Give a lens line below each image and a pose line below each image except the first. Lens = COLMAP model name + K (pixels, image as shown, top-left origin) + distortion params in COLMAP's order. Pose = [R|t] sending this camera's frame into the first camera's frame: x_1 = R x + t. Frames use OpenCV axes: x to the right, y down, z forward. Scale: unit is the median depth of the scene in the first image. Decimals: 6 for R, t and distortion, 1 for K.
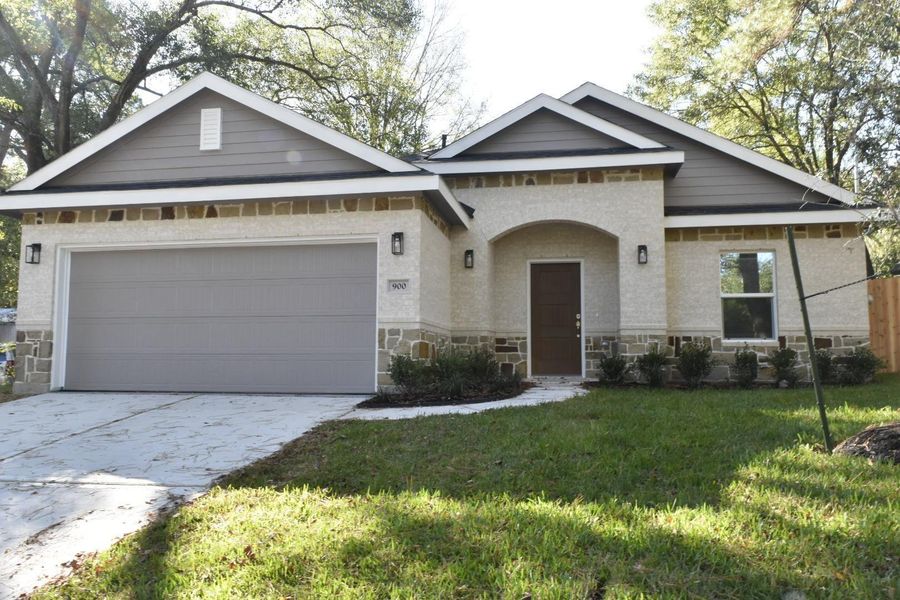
lens RADIAL K [[769.9, 0, 442.5], [0, 769.9, 299.7], [0, 0, 1]] dist [0.002638, -0.002784]
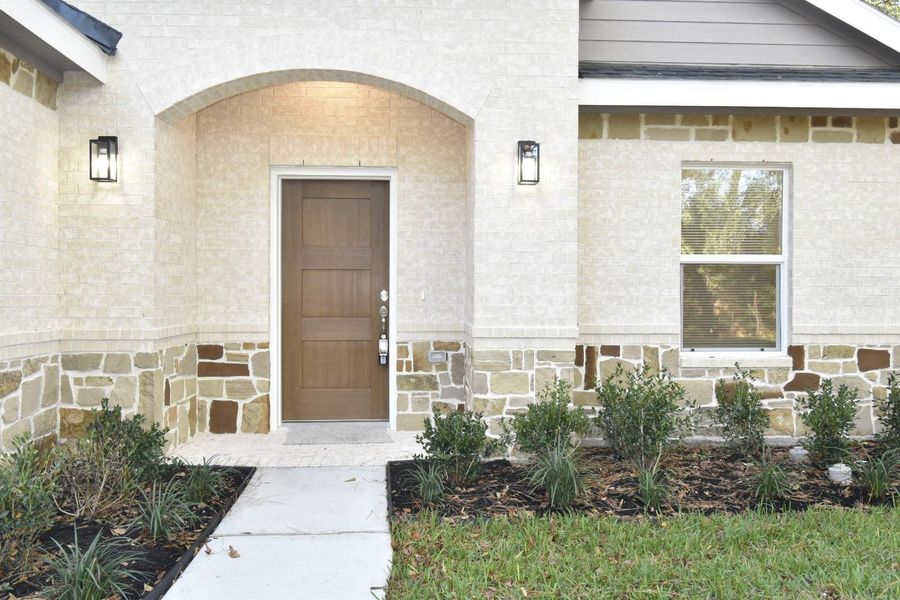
lens RADIAL K [[769.9, 0, 450.9], [0, 769.9, 302.7], [0, 0, 1]] dist [0.002638, -0.002784]
pose [[0.977057, -0.000836, 0.212977, 0.124033], [-0.019940, 0.995241, 0.095382, -0.020932], [-0.212043, -0.097440, 0.972390, 0.571965]]
